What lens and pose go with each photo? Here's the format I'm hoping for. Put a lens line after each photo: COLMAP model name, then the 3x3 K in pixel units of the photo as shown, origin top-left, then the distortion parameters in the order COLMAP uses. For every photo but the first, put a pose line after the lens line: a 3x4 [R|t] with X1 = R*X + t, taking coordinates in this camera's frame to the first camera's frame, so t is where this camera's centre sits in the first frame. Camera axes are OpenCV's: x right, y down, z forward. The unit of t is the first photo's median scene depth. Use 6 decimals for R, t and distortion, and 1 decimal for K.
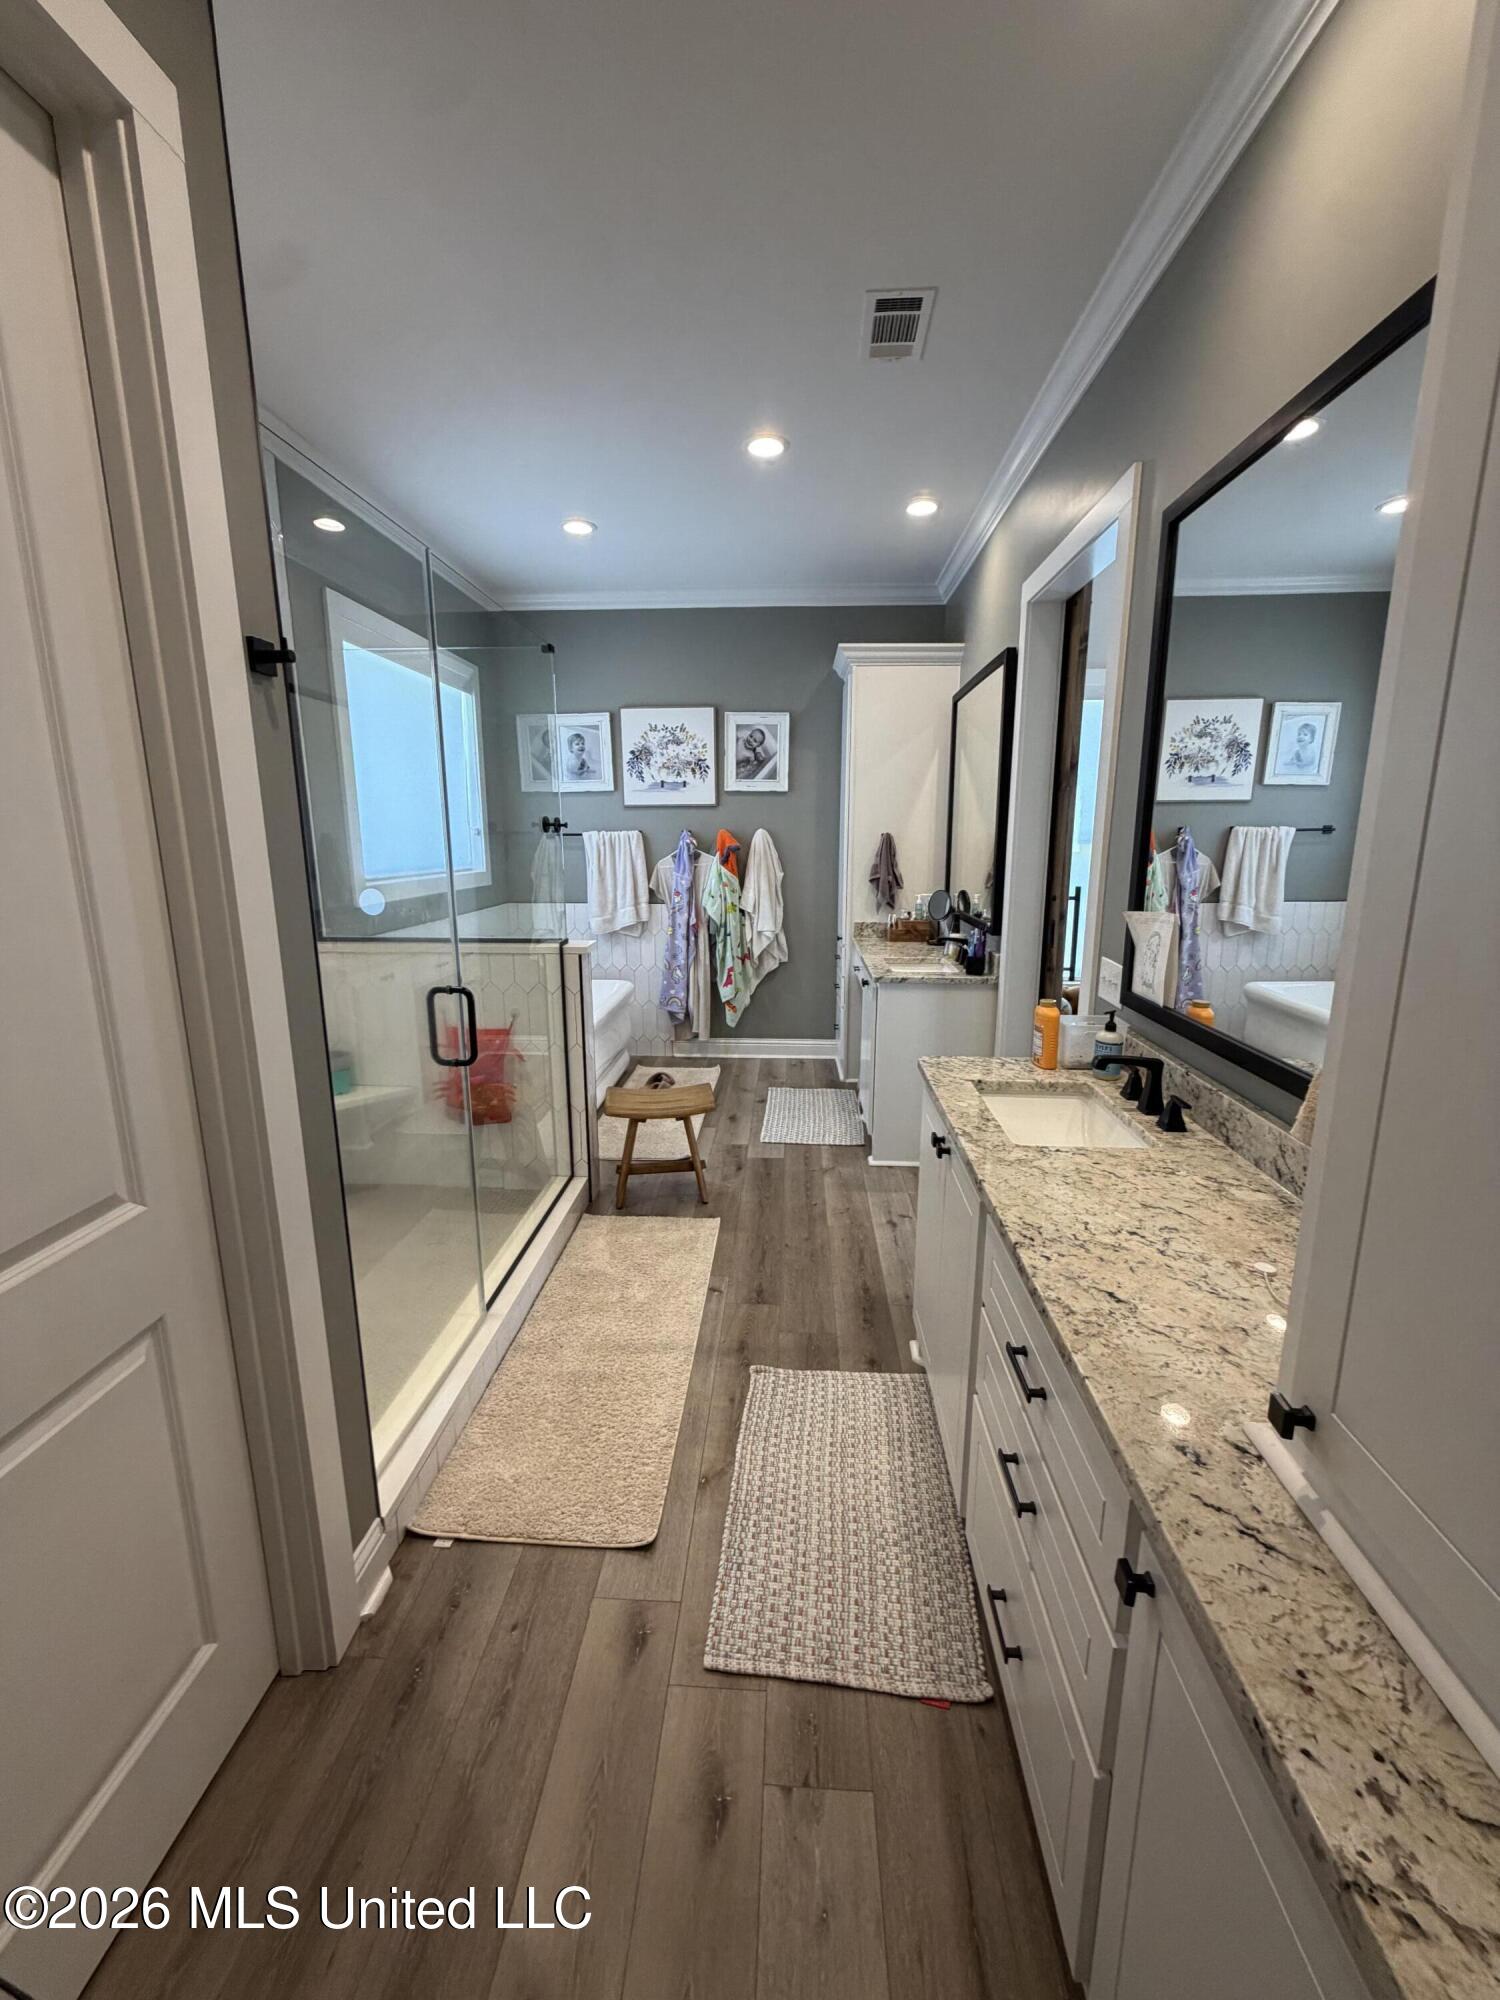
lens RADIAL K [[797.4, 0, 748.1], [0, 797.4, 996.4], [0, 0, 1]] dist [-0.000588, 0.000320]
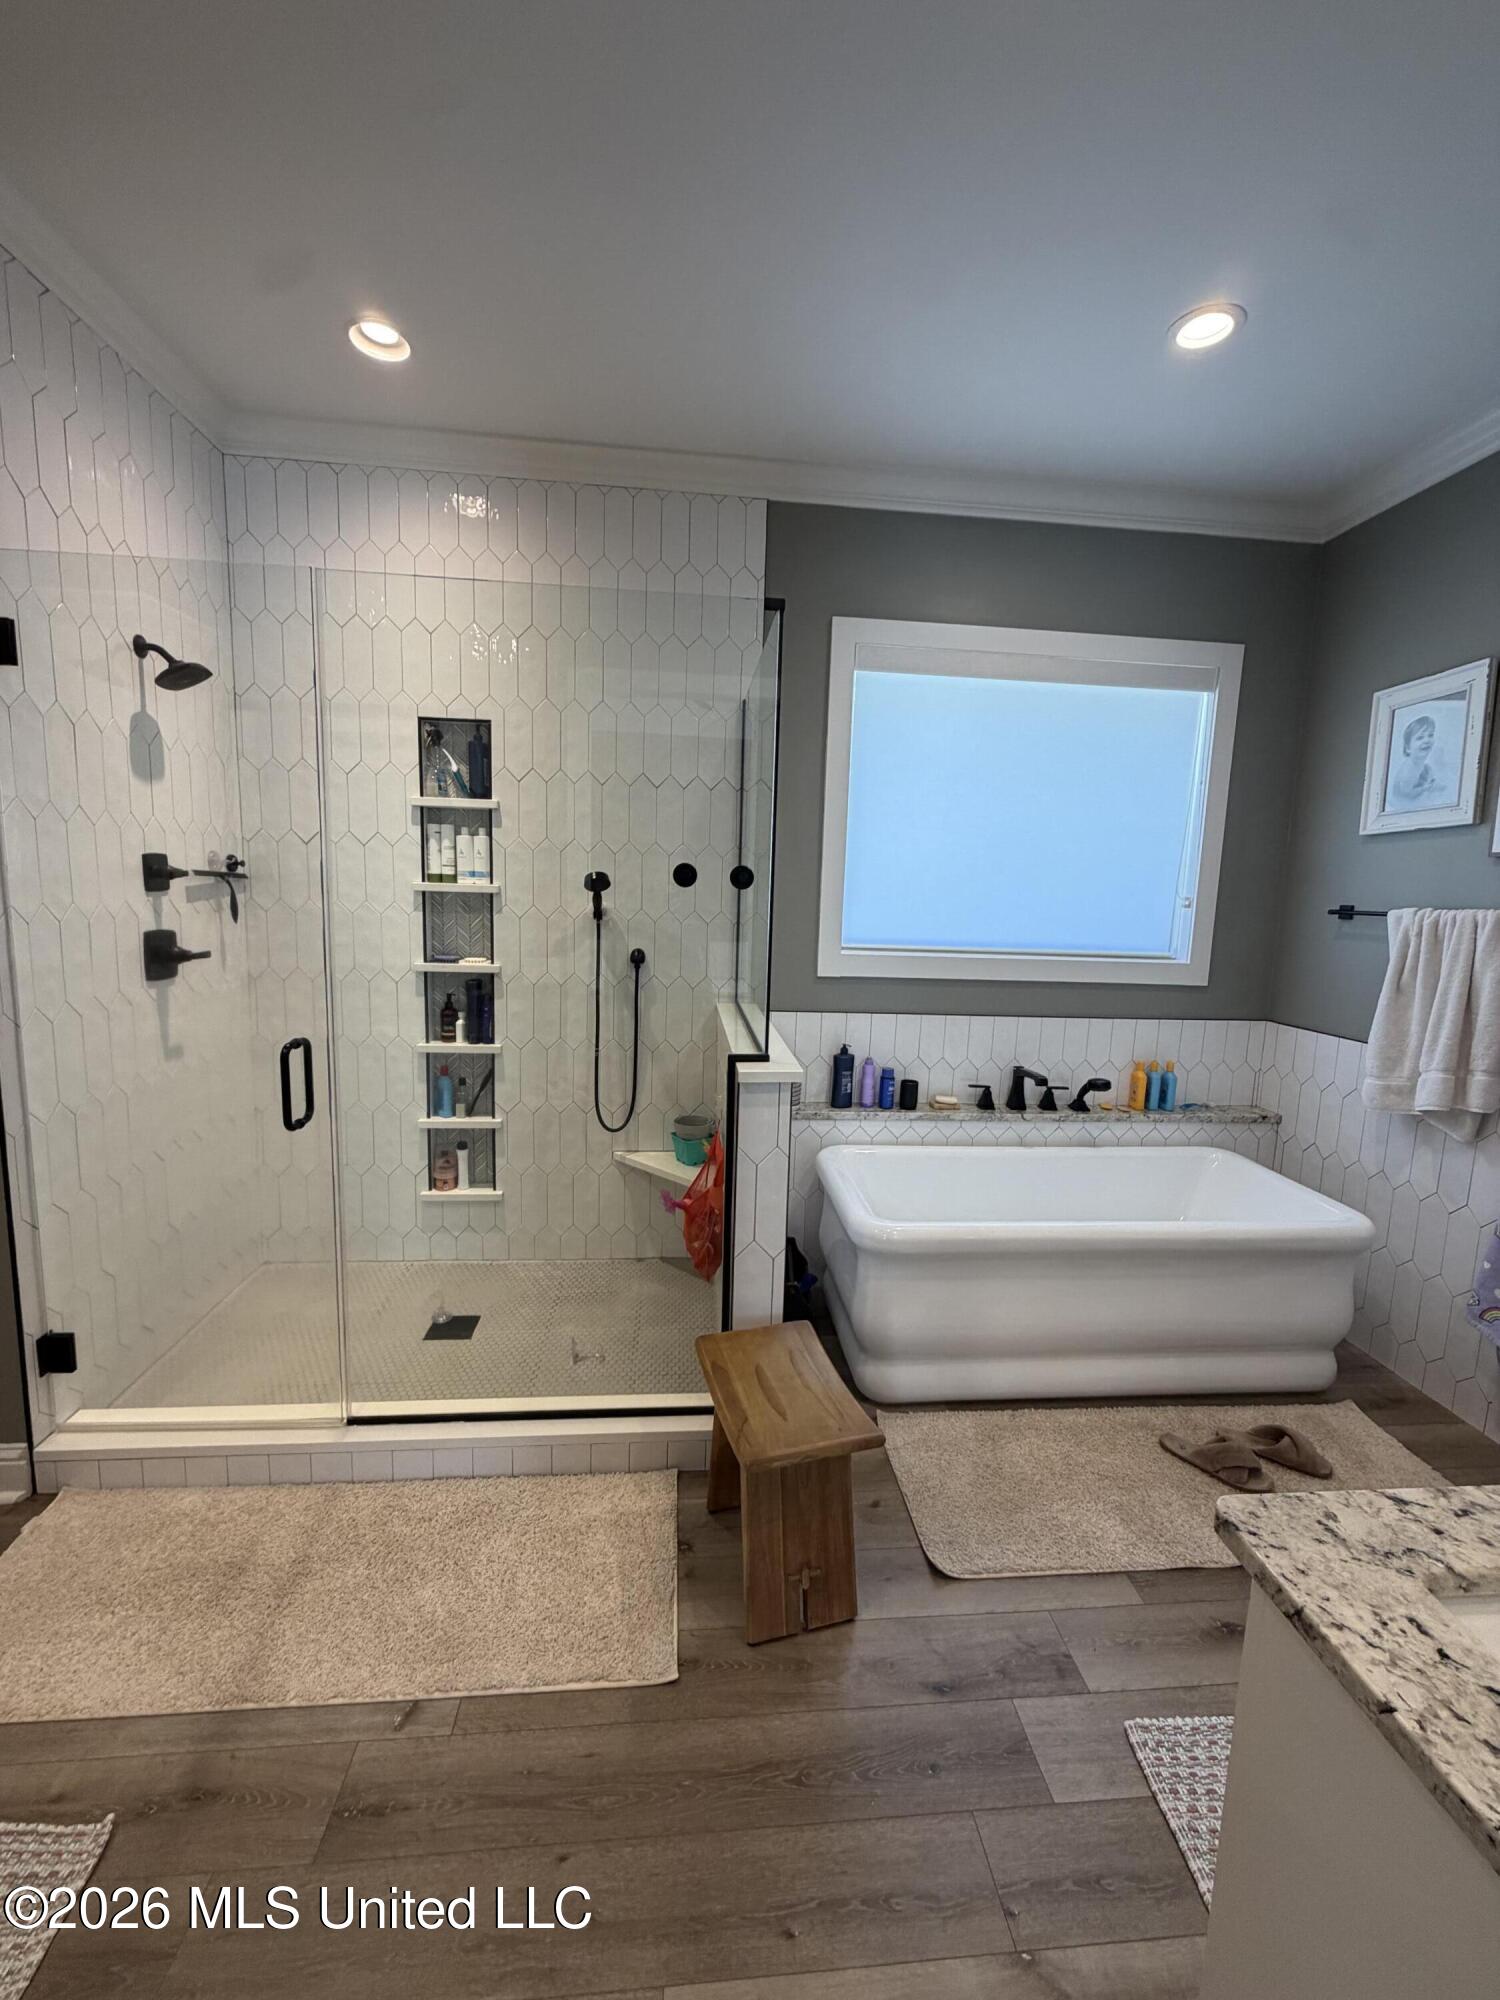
lens RADIAL K [[797.4, 0, 756.4], [0, 797.4, 992.7], [0, 0, 1]] dist [-0.000588, 0.000320]
pose [[0.145747, 0.139320, -0.979463, 0.321065], [-0.231241, 0.967408, 0.103196, -0.154025], [0.961918, 0.211452, 0.173213, 0.724556]]
